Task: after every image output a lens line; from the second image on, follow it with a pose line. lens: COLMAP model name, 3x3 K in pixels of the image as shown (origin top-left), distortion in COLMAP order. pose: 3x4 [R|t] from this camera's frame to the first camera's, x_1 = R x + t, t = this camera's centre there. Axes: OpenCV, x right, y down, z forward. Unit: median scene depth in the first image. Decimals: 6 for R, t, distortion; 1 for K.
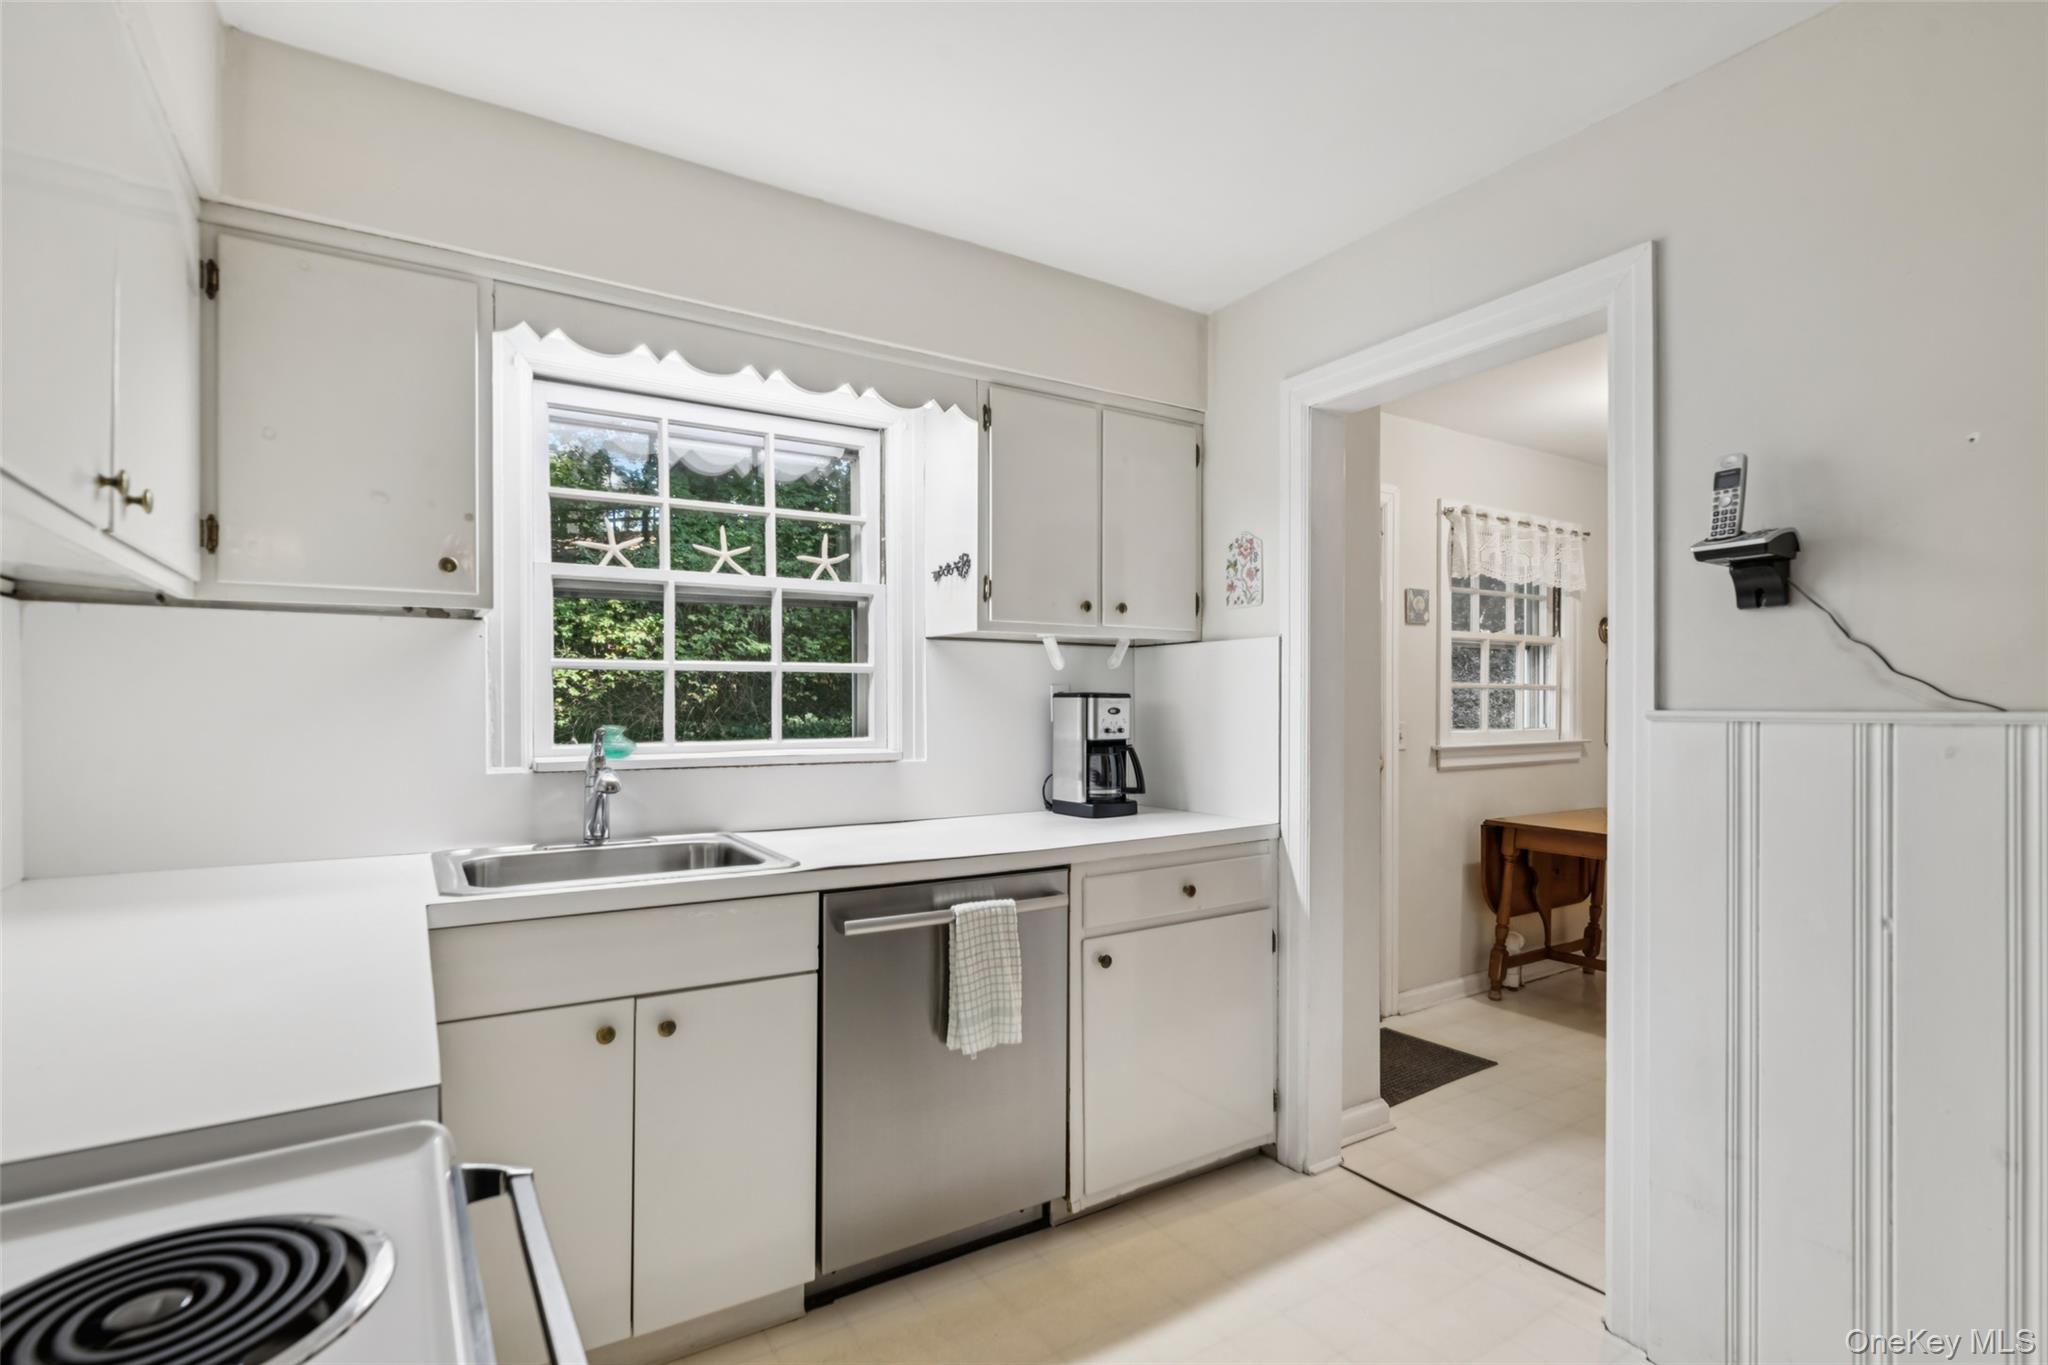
lens RADIAL K [[979.1, 0, 1028.7], [0, 979.1, 700.9], [0, 0, 1]] dist [-0.001131, -0.000628]
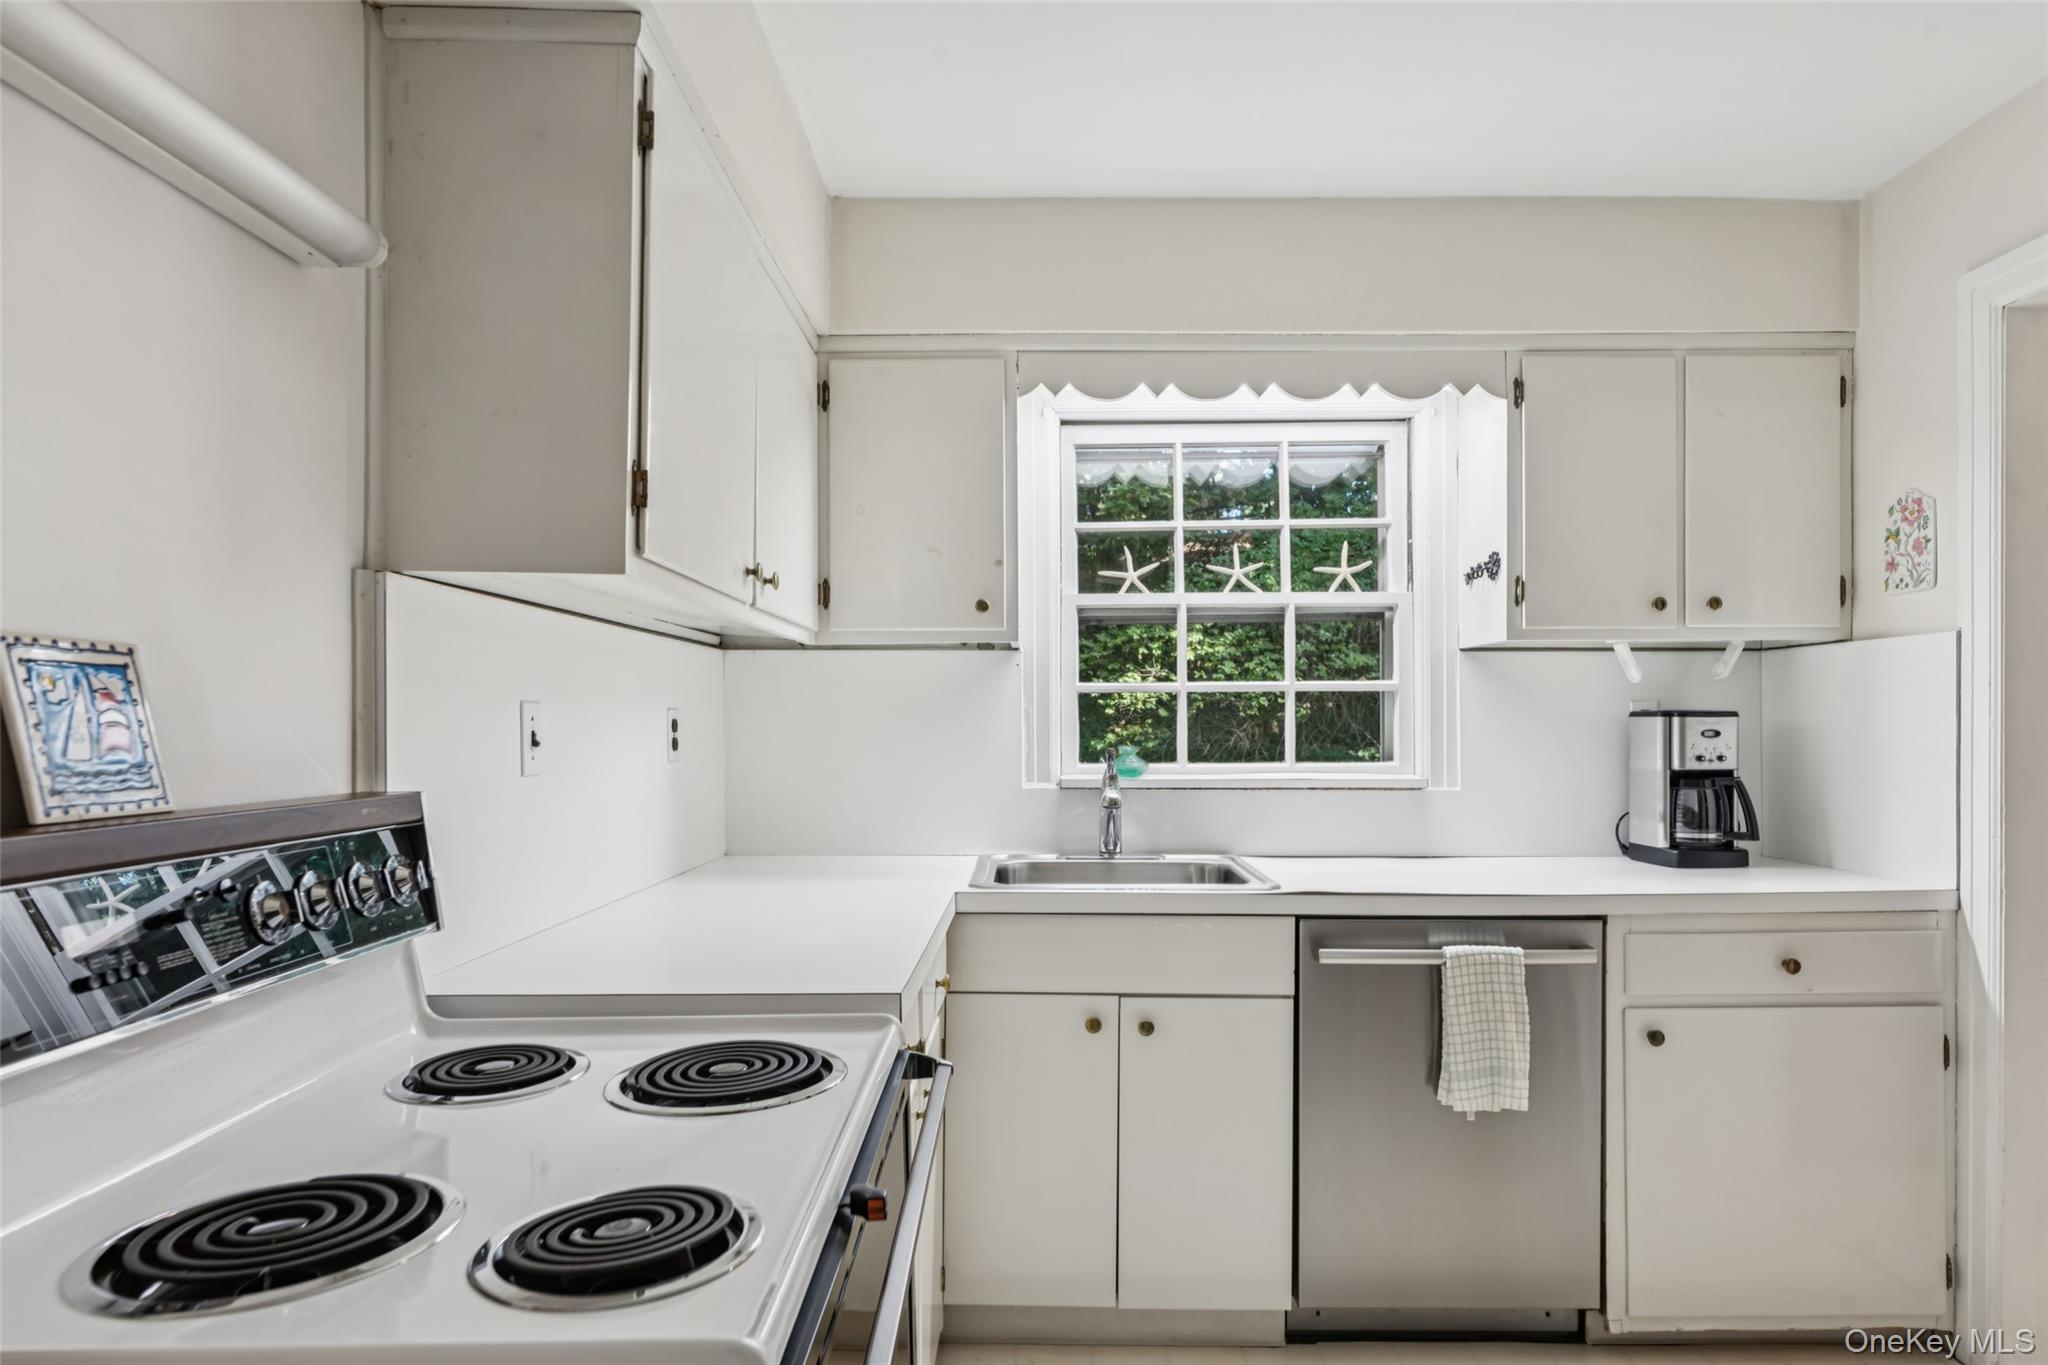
lens RADIAL K [[1197.6, 0, 1024.4], [0, 1197.6, 718.9], [0, 0, 1]] dist [0.003459, 0.000055]
pose [[0.835847, -0.004045, -0.548947, 0.168243], [0.002899, 0.999991, -0.002955, -0.000302], [0.548955, 0.000878, 0.835852, -0.118218]]
